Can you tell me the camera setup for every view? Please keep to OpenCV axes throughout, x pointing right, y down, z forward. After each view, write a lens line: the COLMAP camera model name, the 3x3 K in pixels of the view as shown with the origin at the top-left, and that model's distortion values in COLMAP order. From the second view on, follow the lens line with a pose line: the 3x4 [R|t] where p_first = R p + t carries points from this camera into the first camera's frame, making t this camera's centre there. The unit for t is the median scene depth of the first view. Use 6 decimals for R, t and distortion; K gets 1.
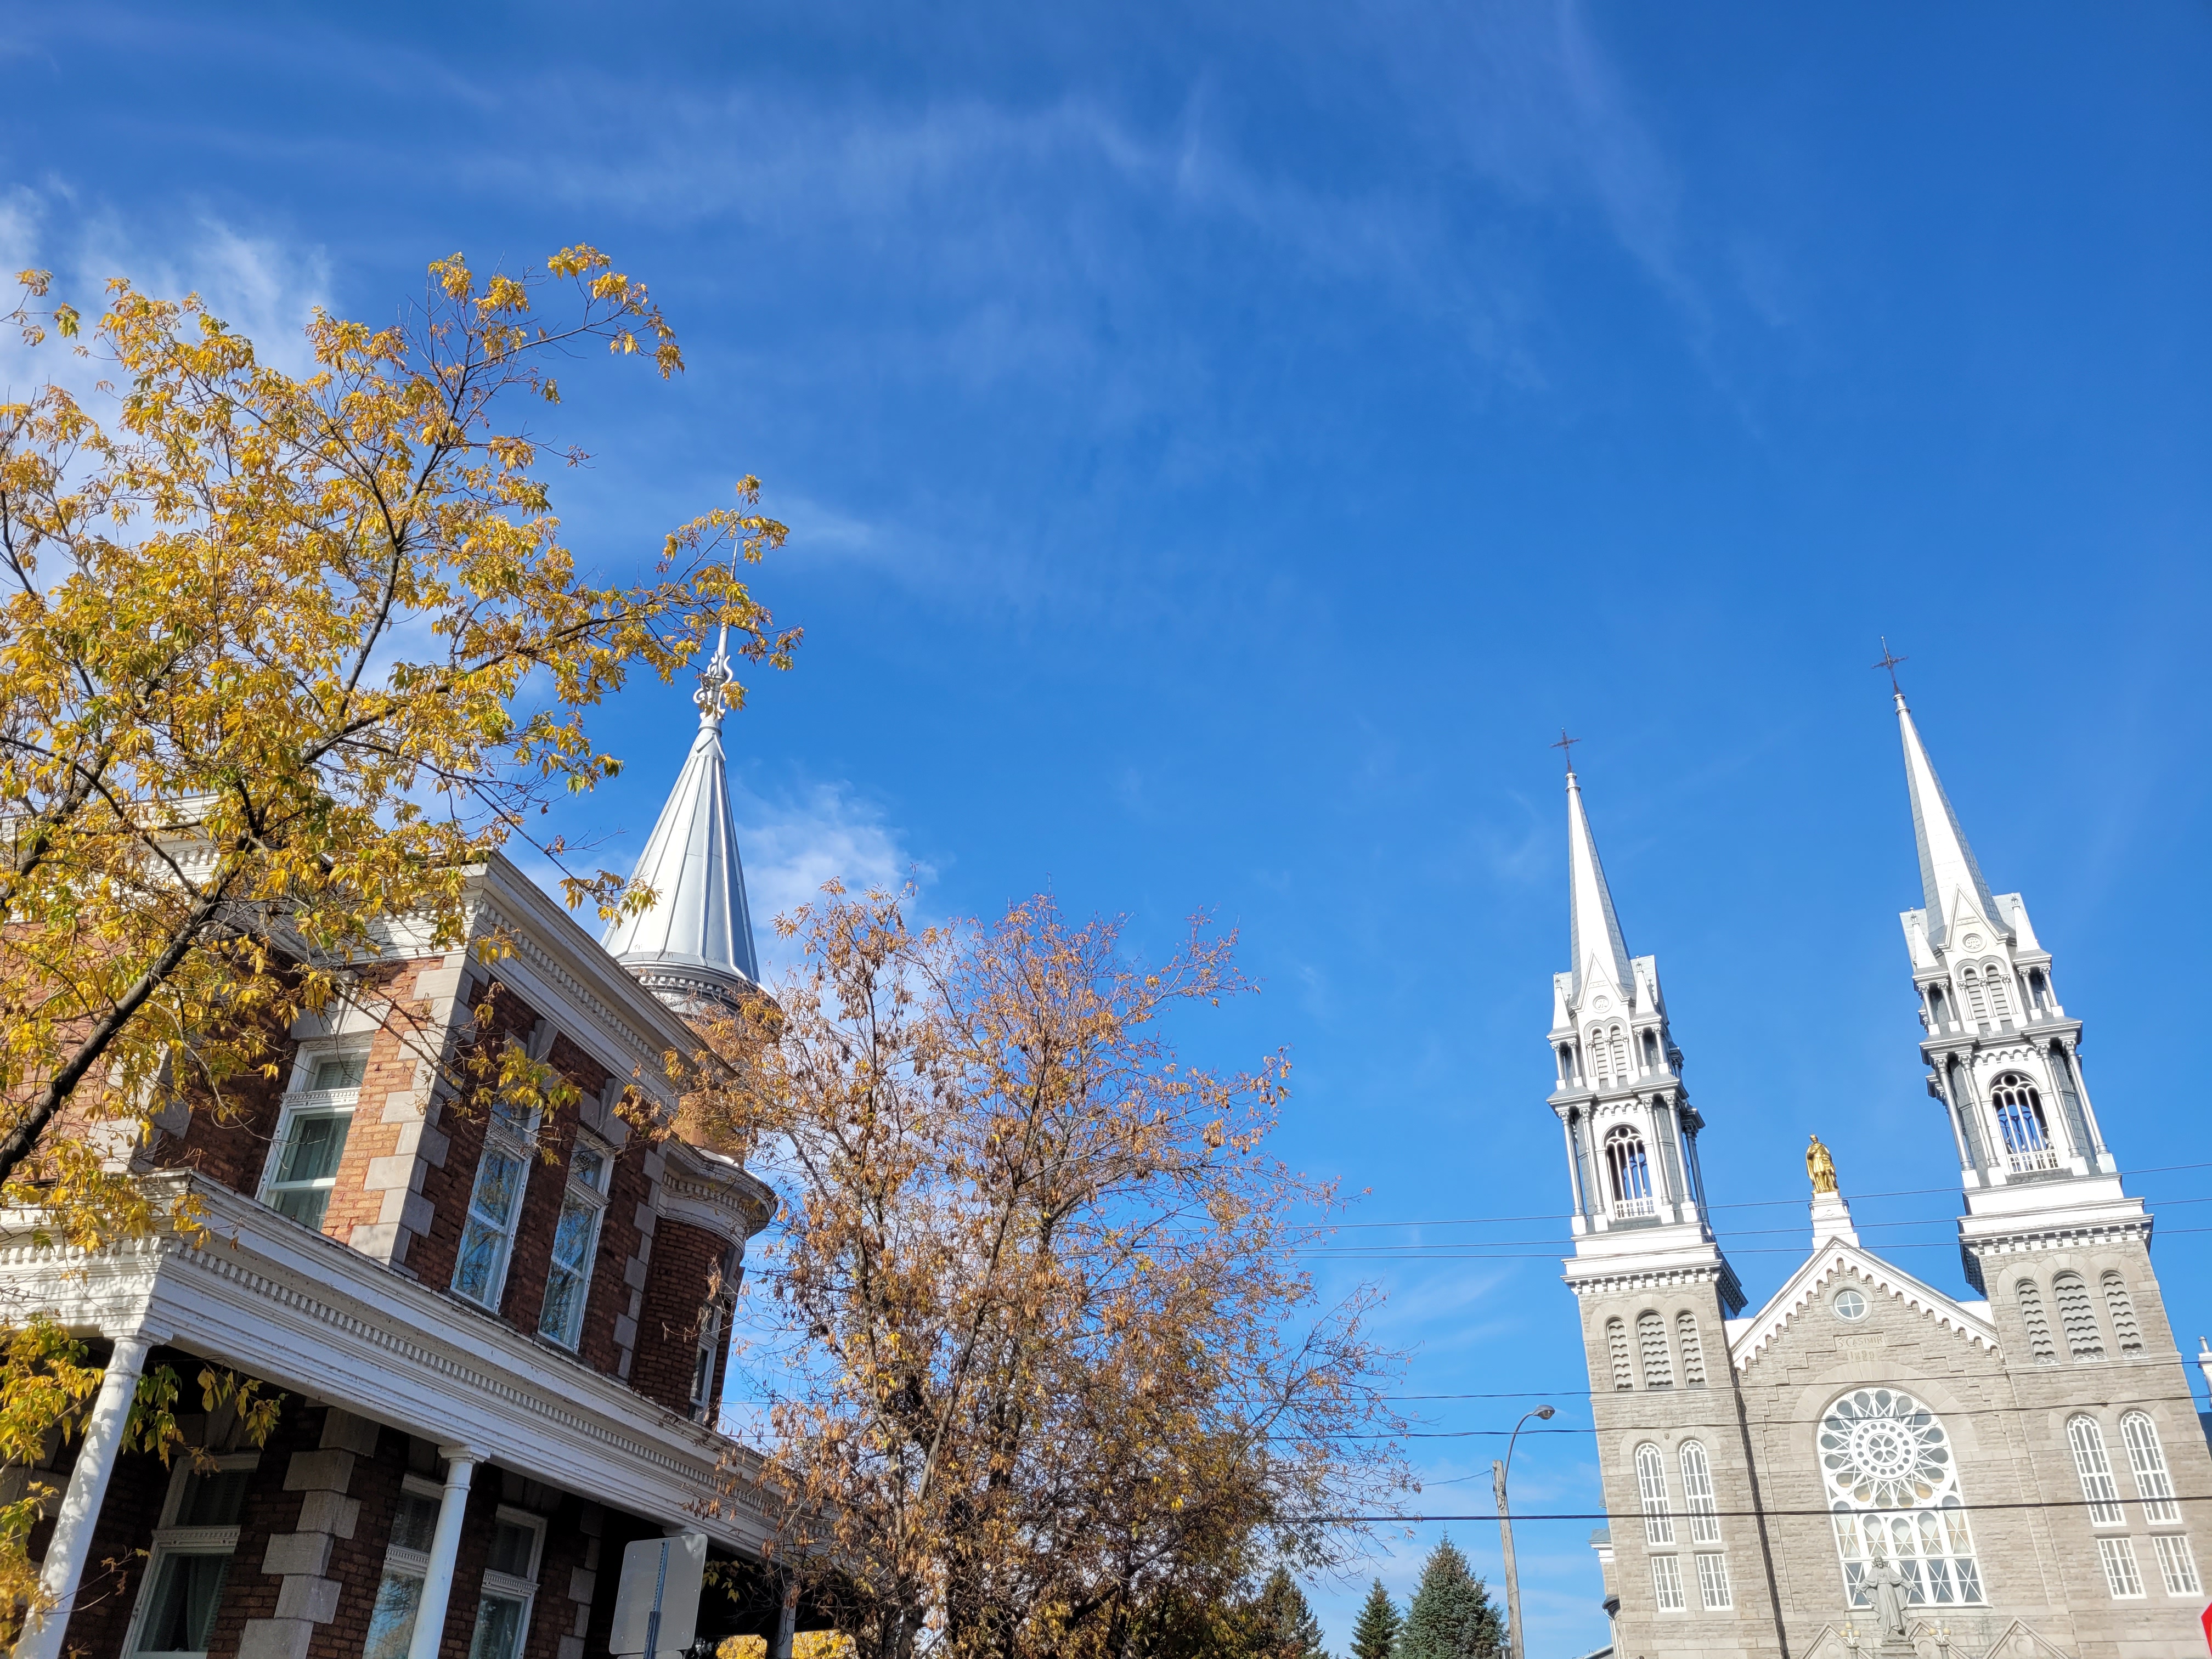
lens RADIAL K [[1741.3, 0, 1069.7], [0, 1741.3, 825.2], [0, 0, 1]] dist [0.053854, -0.038875]
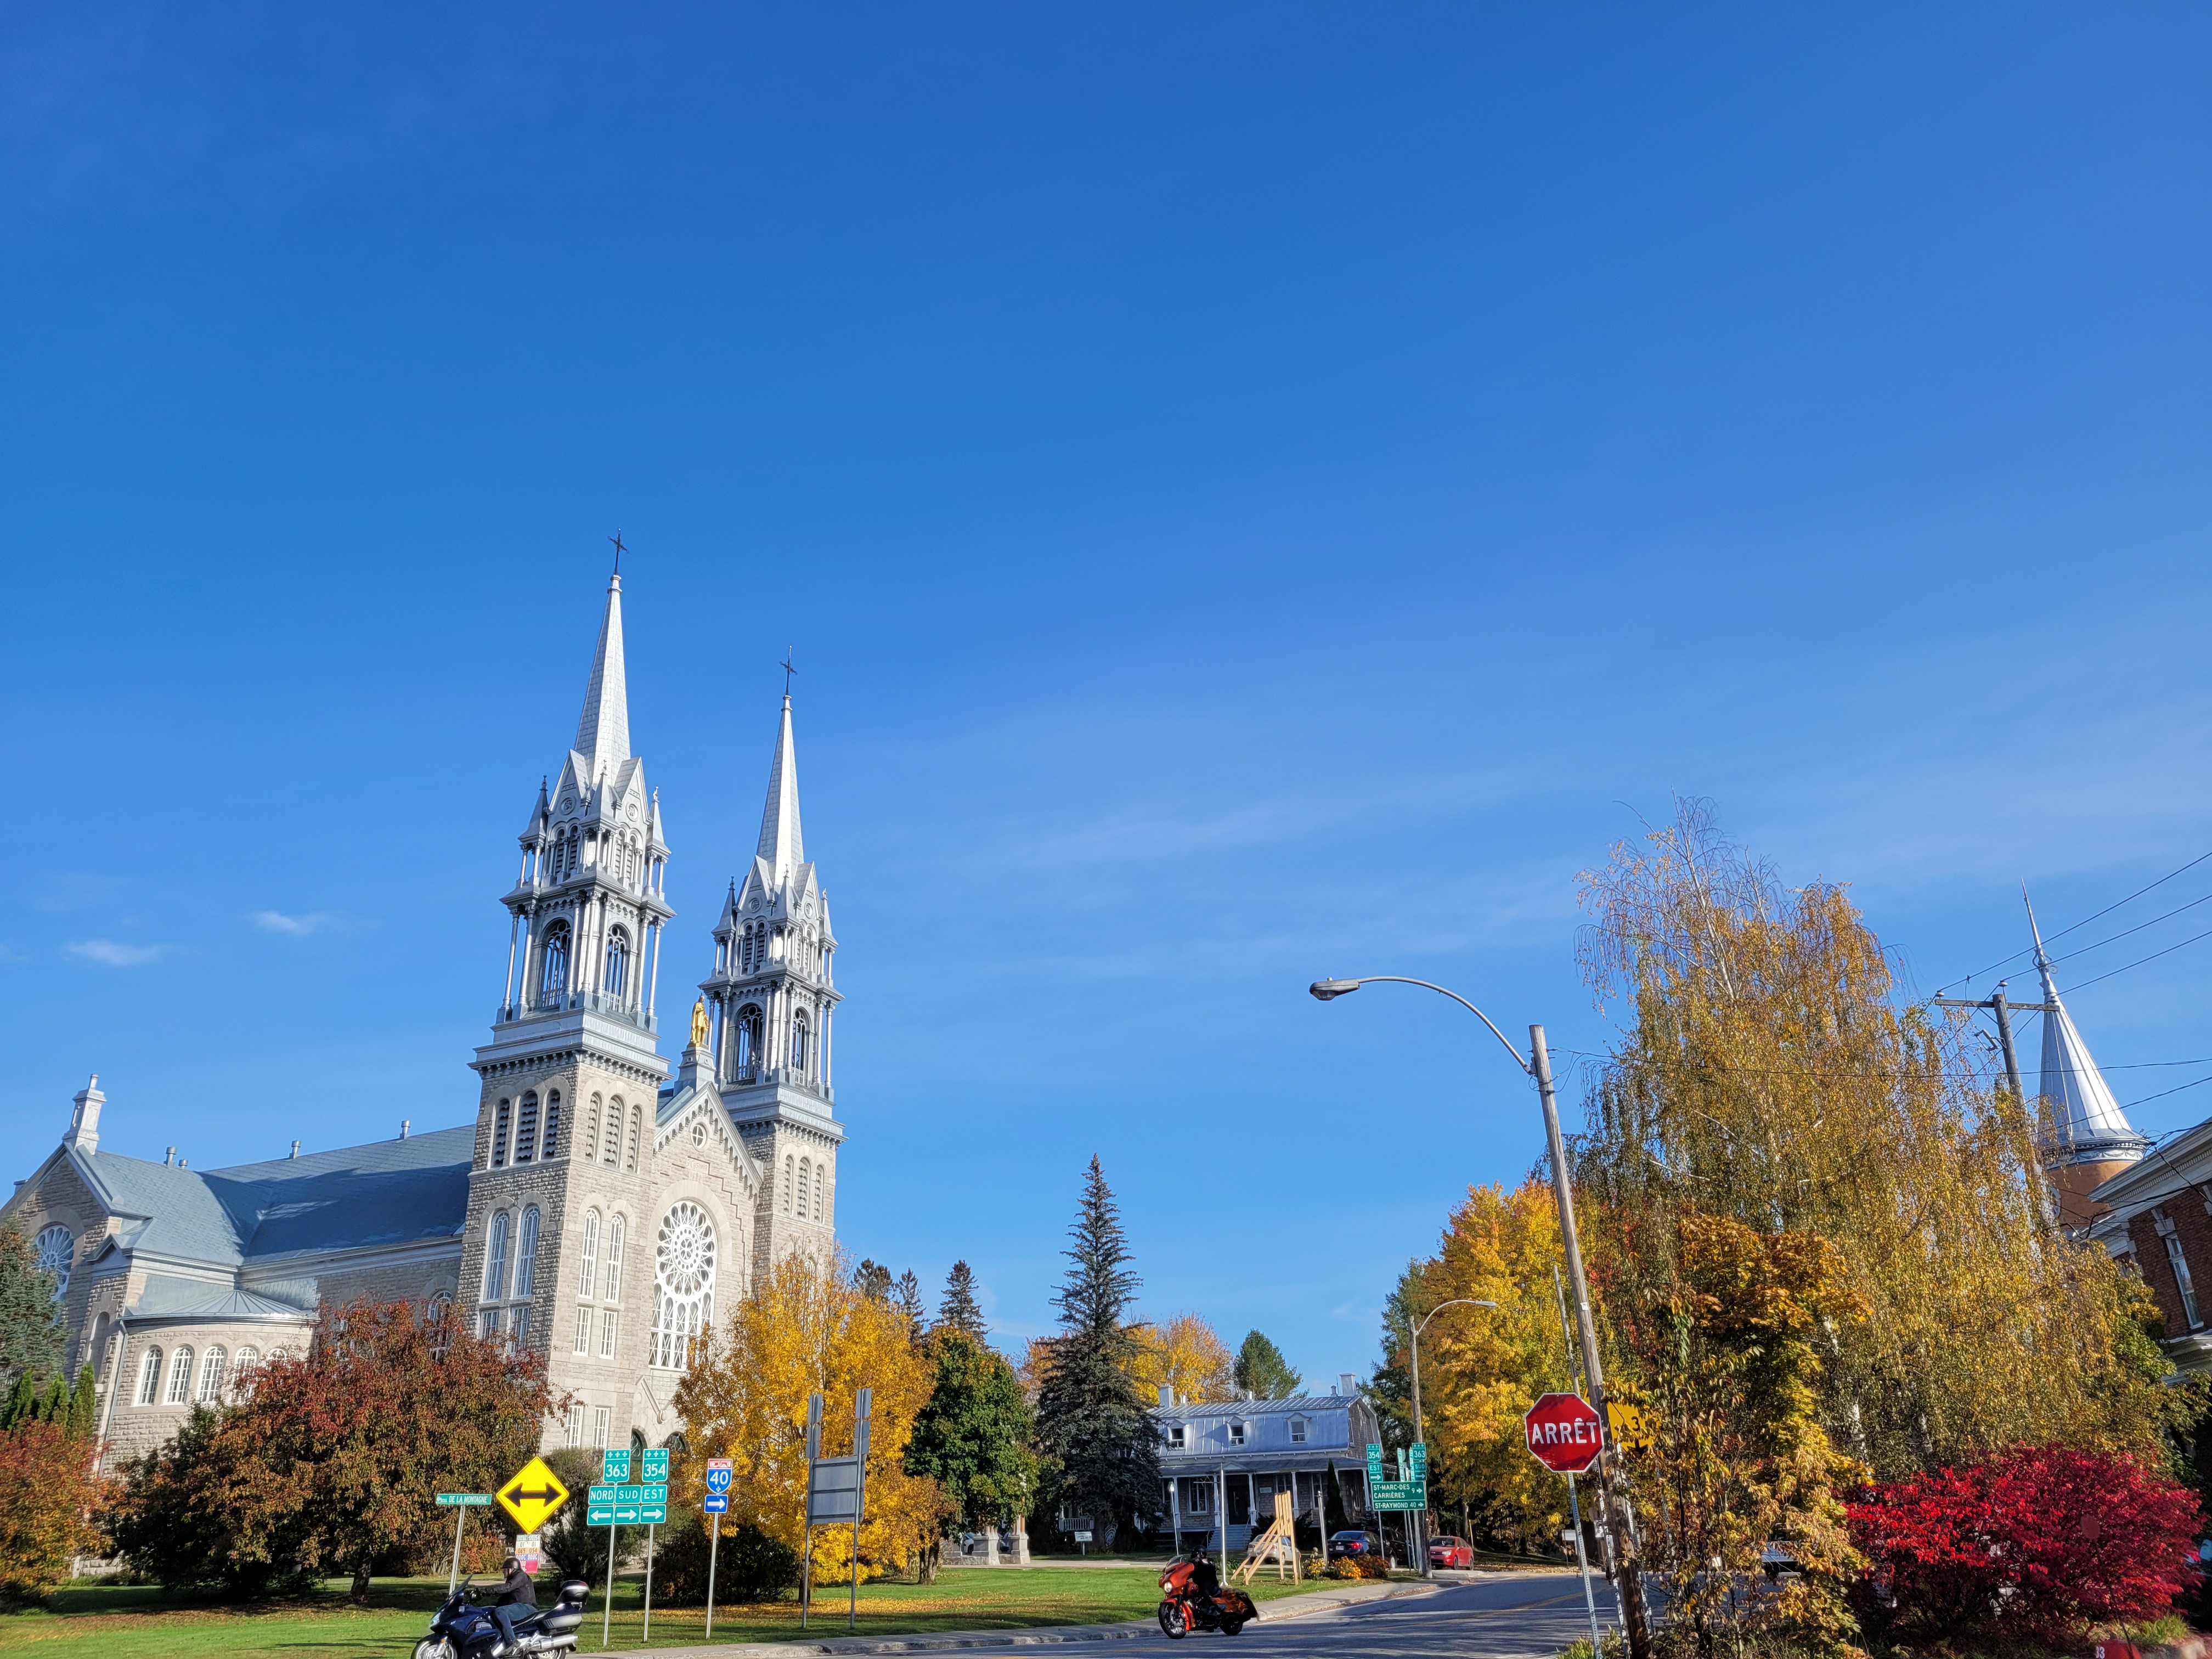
lens RADIAL K [[1666.6, 0, 1097.3], [0, 1666.6, 819.9], [0, 0, 1]] dist [0.069323, -0.066743]
pose [[-0.028162, 0.383816, 0.922980, -0.758677], [-0.492734, 0.798045, -0.346897, 0.374790], [-0.869724, -0.464553, 0.166645, 0.678755]]
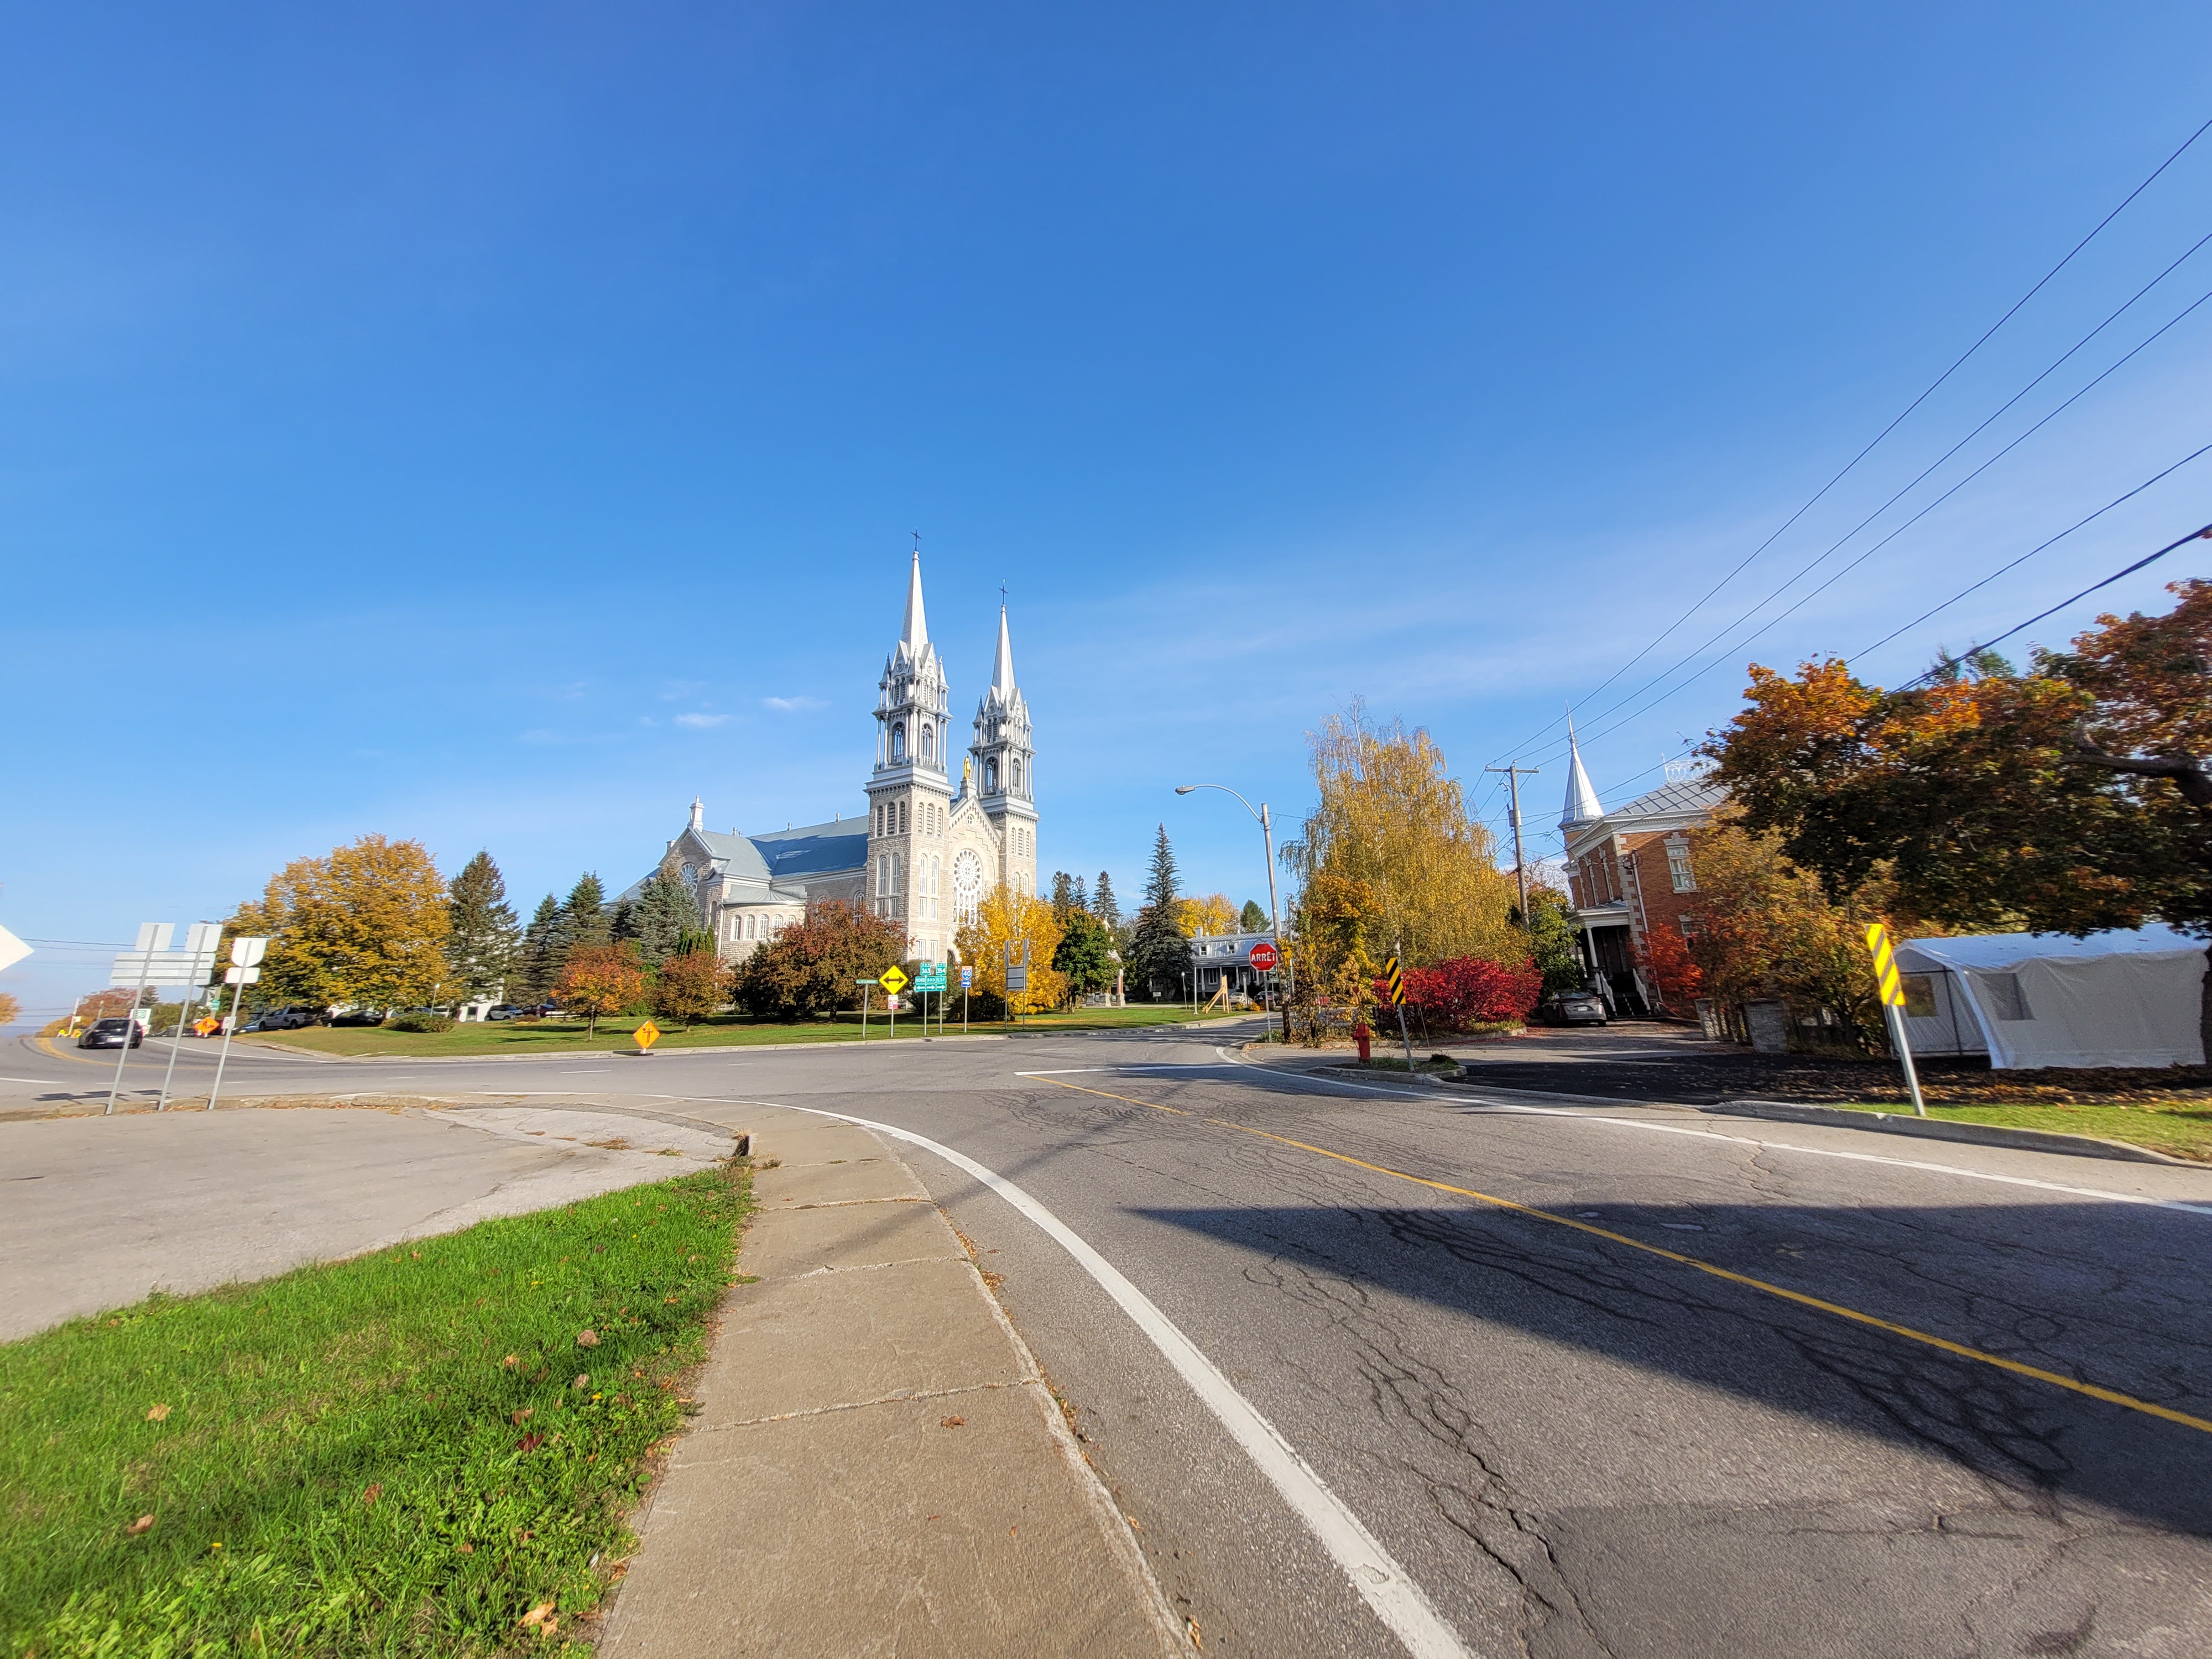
lens RADIAL K [[866.1, 0, 1142.2], [0, 866.1, 771.6], [0, 0, 1]] dist [0.004228, -0.000718]
pose [[0.024001, 0.240765, 0.970287, -0.862490], [-0.486894, 0.850491, -0.198996, 0.352475], [-0.873131, -0.467651, 0.137640, 0.641668]]
